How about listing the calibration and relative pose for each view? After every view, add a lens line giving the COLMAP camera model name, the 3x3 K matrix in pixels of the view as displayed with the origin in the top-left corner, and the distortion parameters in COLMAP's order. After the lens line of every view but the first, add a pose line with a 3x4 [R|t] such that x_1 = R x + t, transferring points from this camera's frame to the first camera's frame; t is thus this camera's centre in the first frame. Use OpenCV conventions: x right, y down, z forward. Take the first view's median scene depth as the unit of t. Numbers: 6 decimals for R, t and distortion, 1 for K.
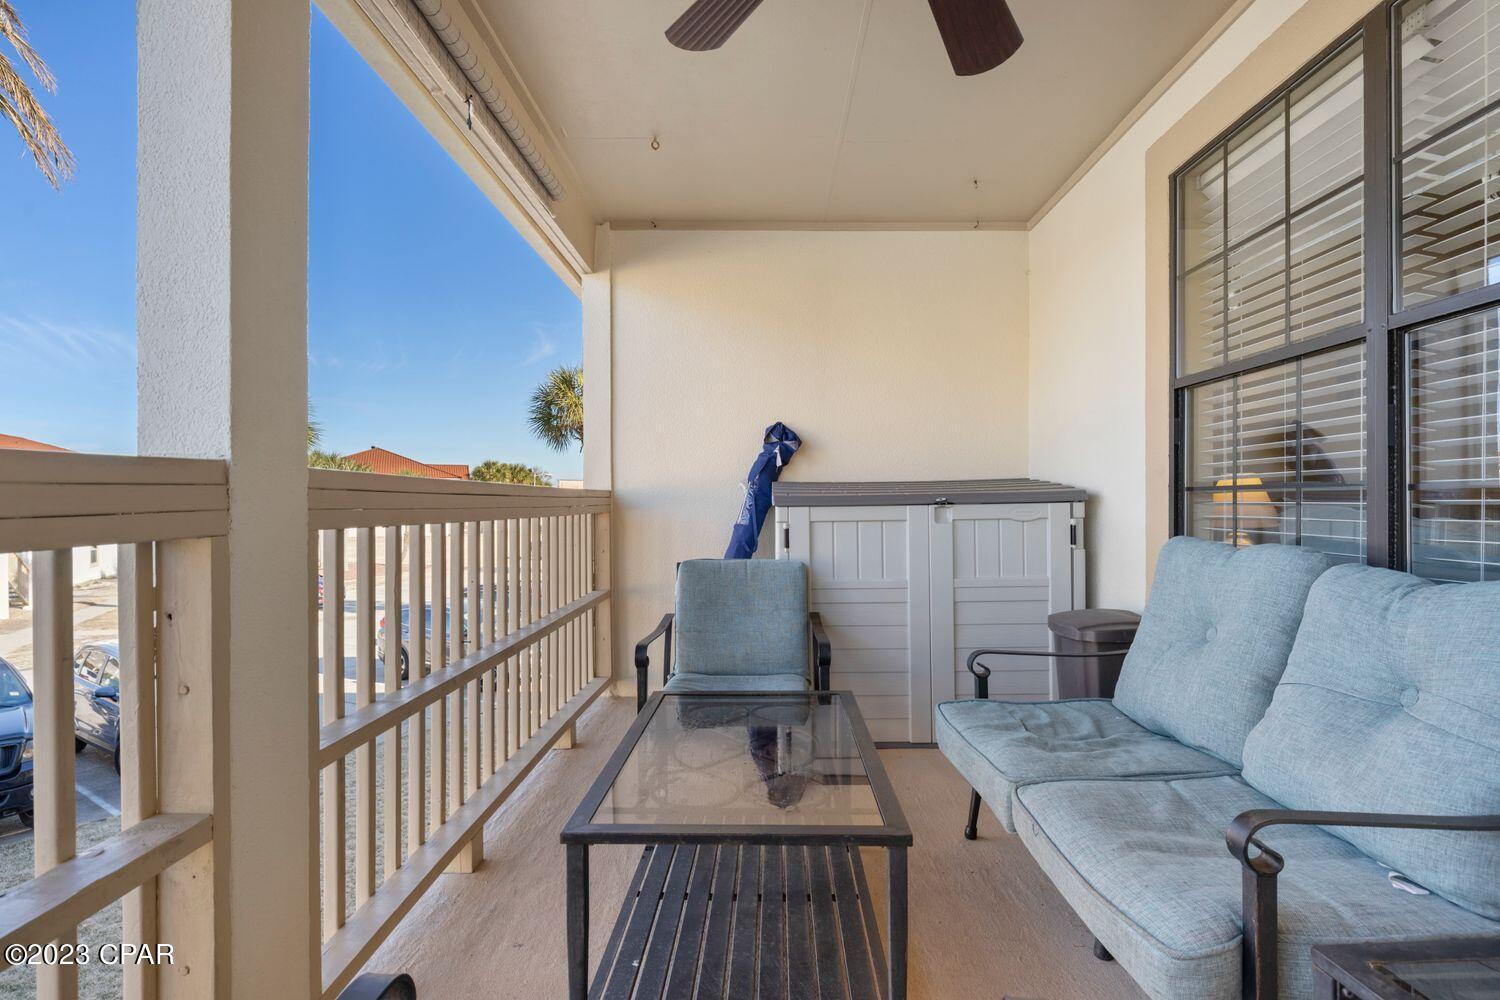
lens RADIAL K [[797.3, 0, 750.0], [0, 797.3, 500.0], [0, 0, 1]] dist [0.000052, 0.000277]
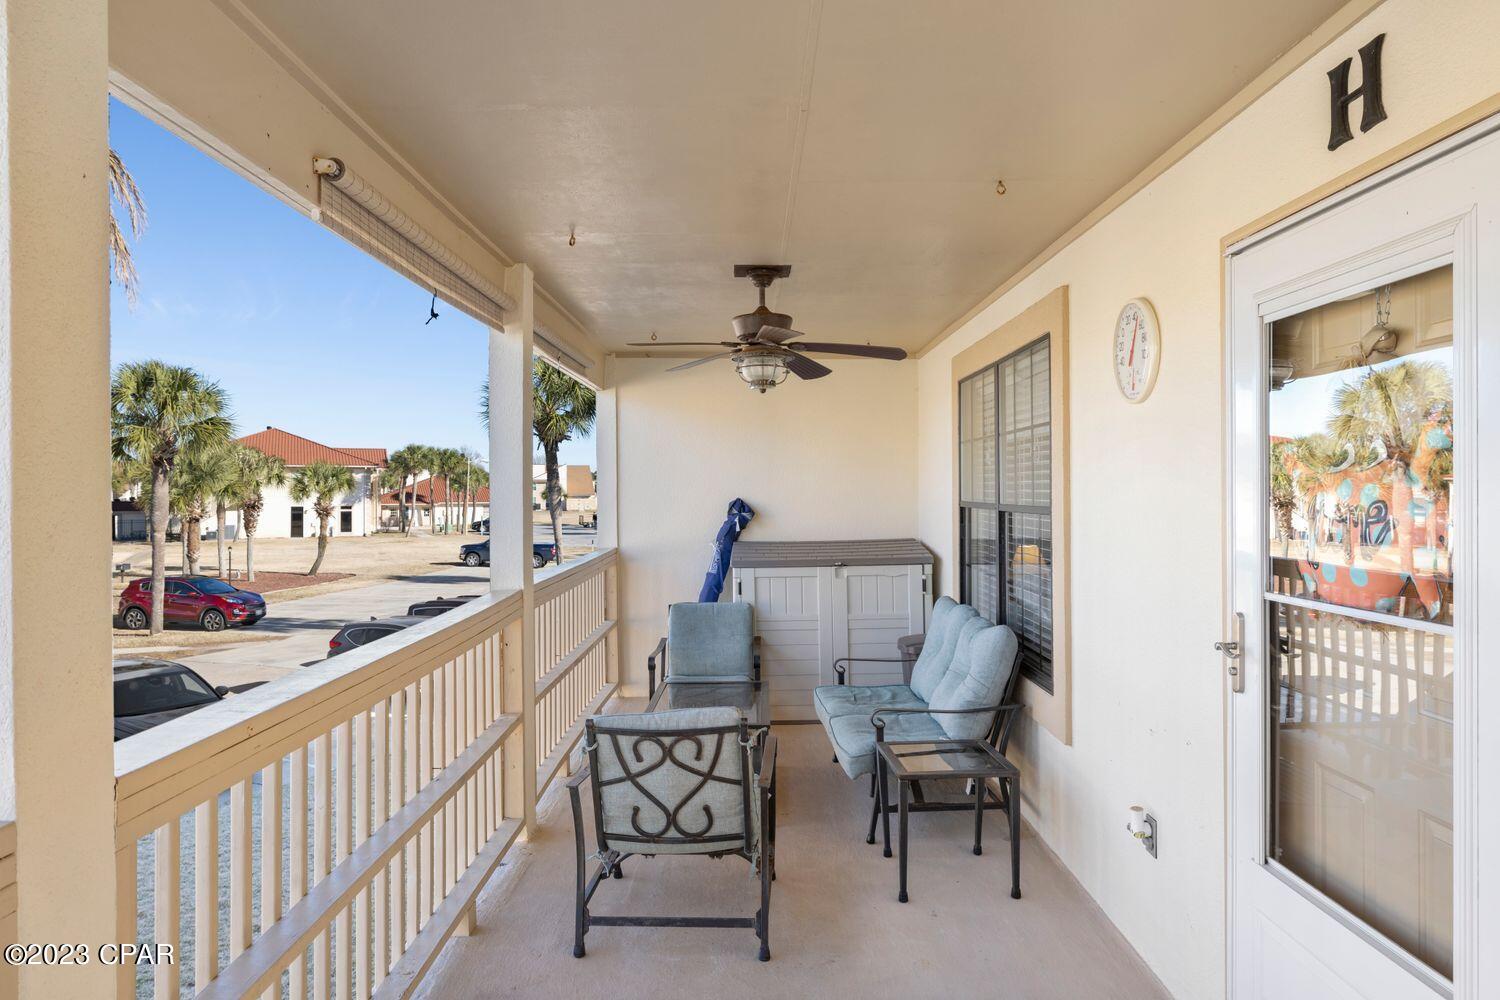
lens RADIAL K [[938.5, 0, 750.0], [0, 938.5, 500.0], [0, 0, 1]] dist [0.000587, 0.000005]
pose [[0.999784, -0.004345, 0.020339, 0.029499], [0.004254, 0.999981, 0.004528, -0.129872], [-0.020359, -0.004440, 0.999783, -0.804008]]
